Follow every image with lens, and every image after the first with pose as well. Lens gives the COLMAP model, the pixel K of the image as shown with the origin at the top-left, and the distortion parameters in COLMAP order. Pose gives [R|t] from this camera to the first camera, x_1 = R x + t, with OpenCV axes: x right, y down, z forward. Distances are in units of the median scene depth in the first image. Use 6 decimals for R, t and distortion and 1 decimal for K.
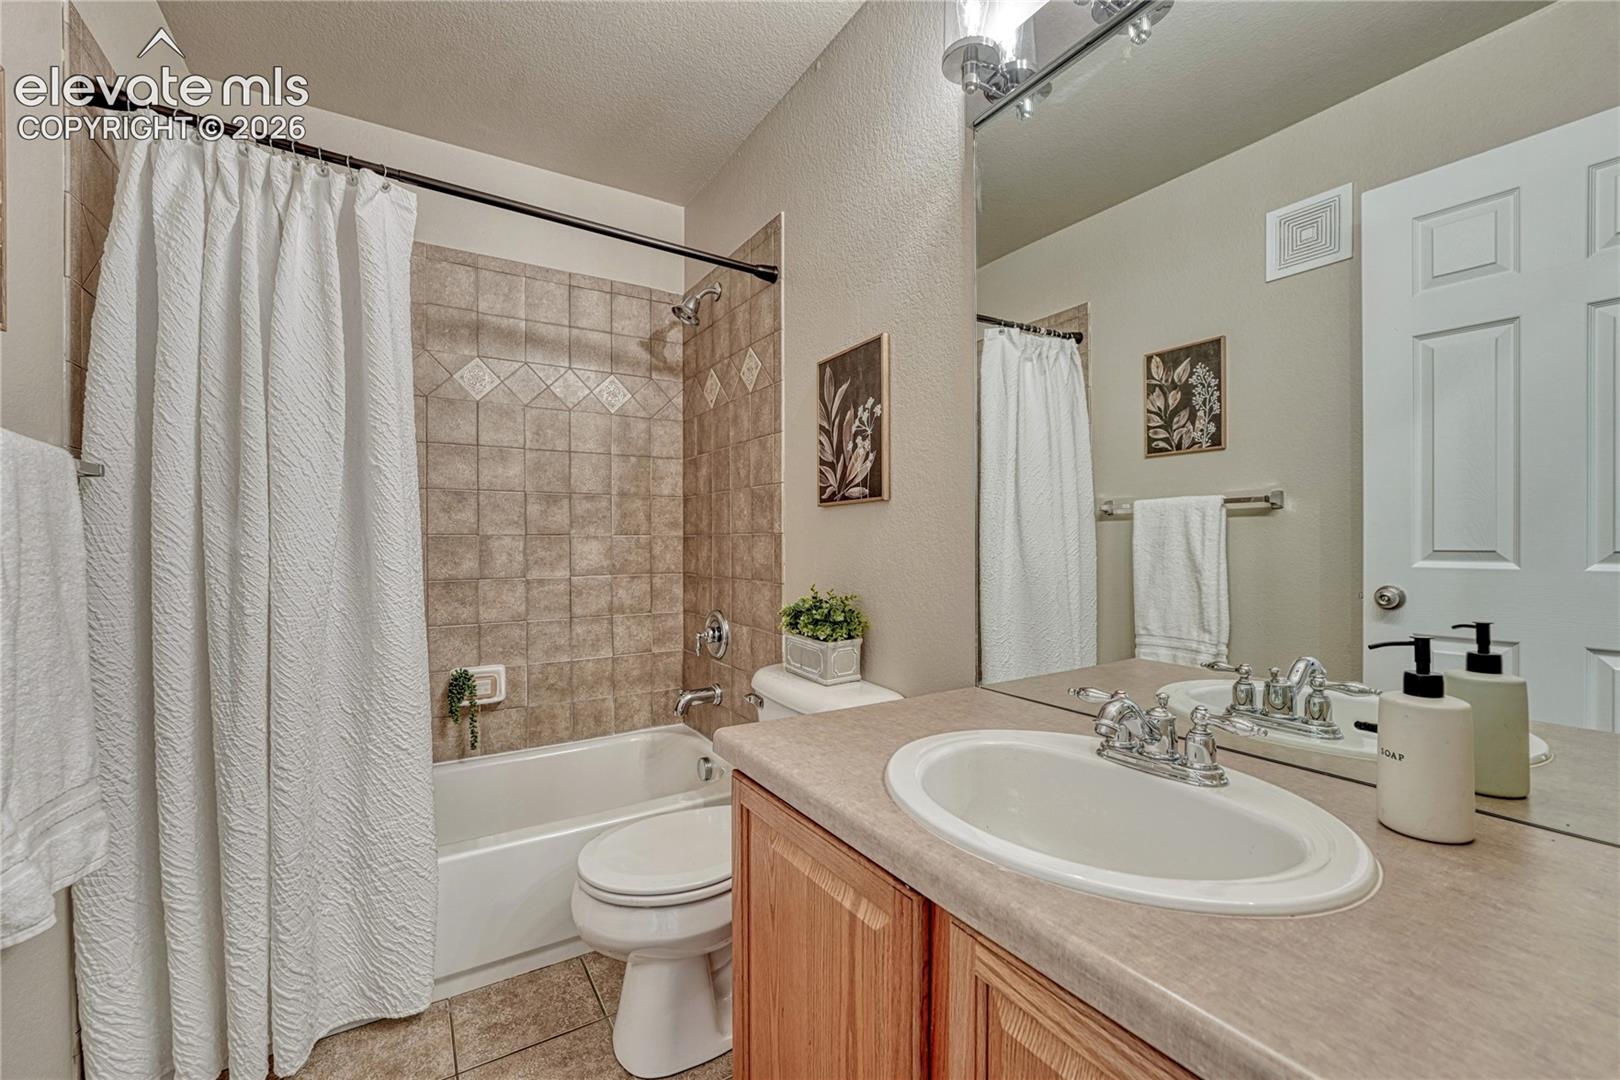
lens RADIAL K [[664.9, 0, 801.4], [0, 664.9, 551.7], [0, 0, 1]] dist [-0.011082, -0.000122]
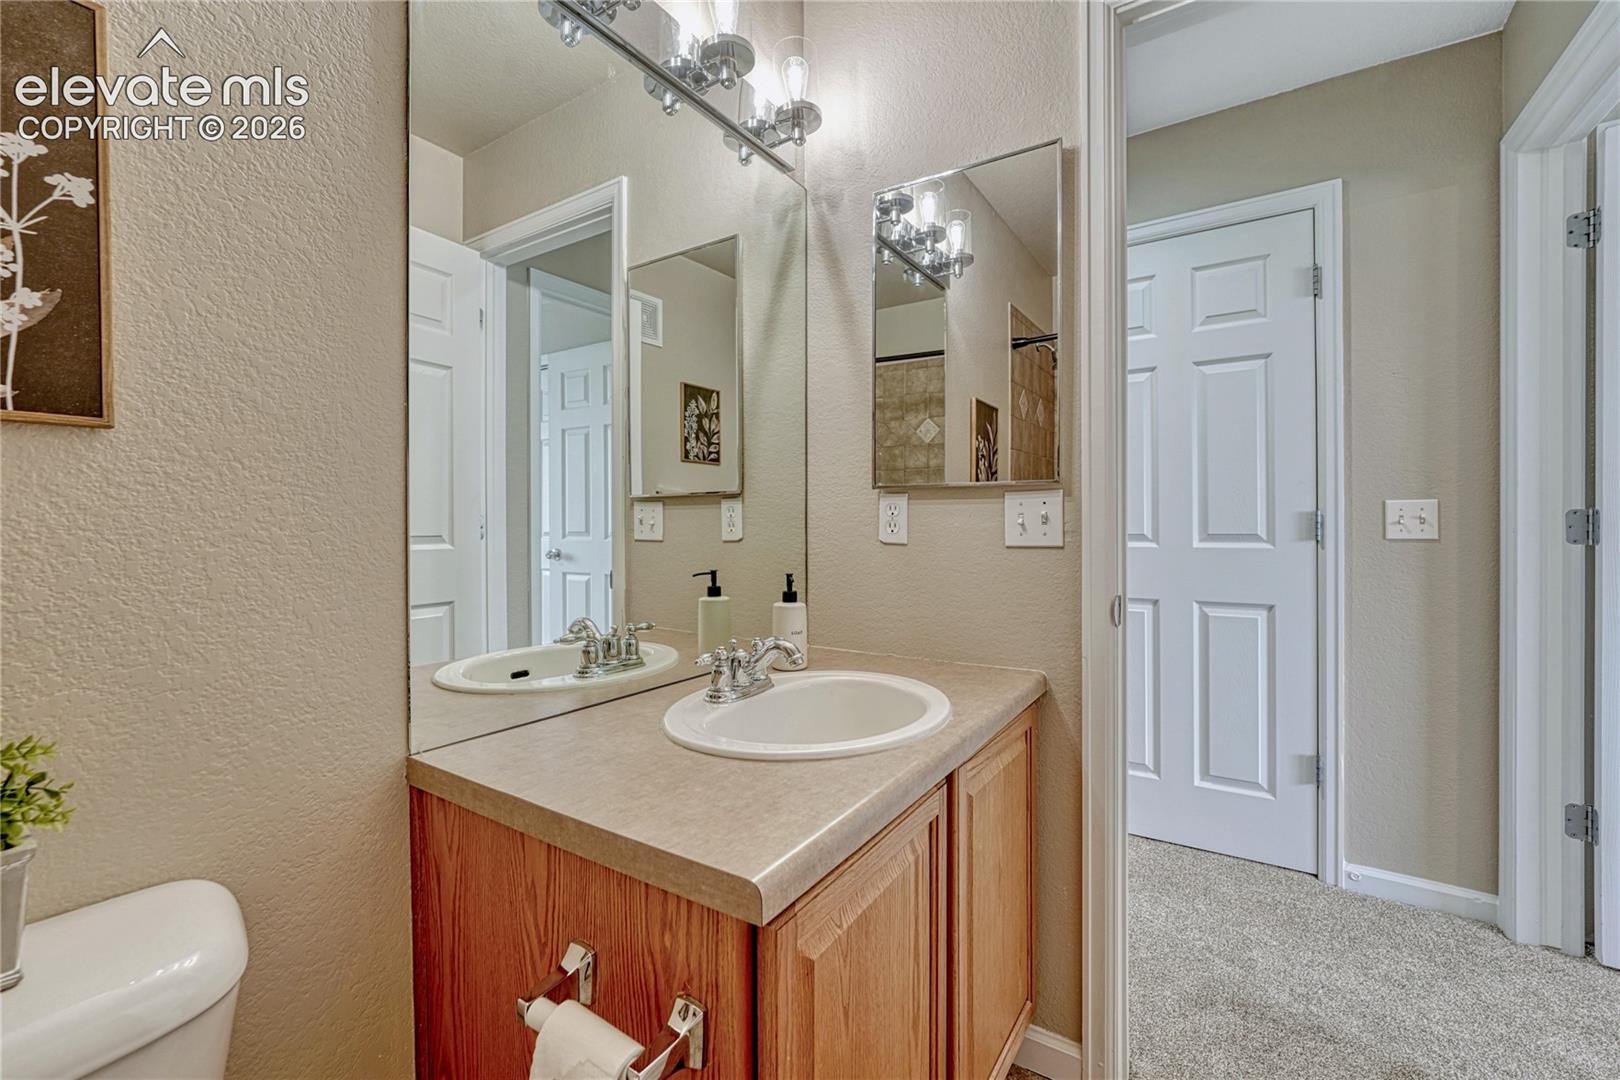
lens RADIAL K [[670.5, 0, 801.9], [0, 670.5, 524.5], [0, 0, 1]] dist [-0.010503, -0.000124]
pose [[-0.435992, 0.005005, 0.899936, -0.714052], [0.016060, 0.999869, 0.002220, -0.022692], [-0.899807, 0.015421, -0.436015, 1.371024]]
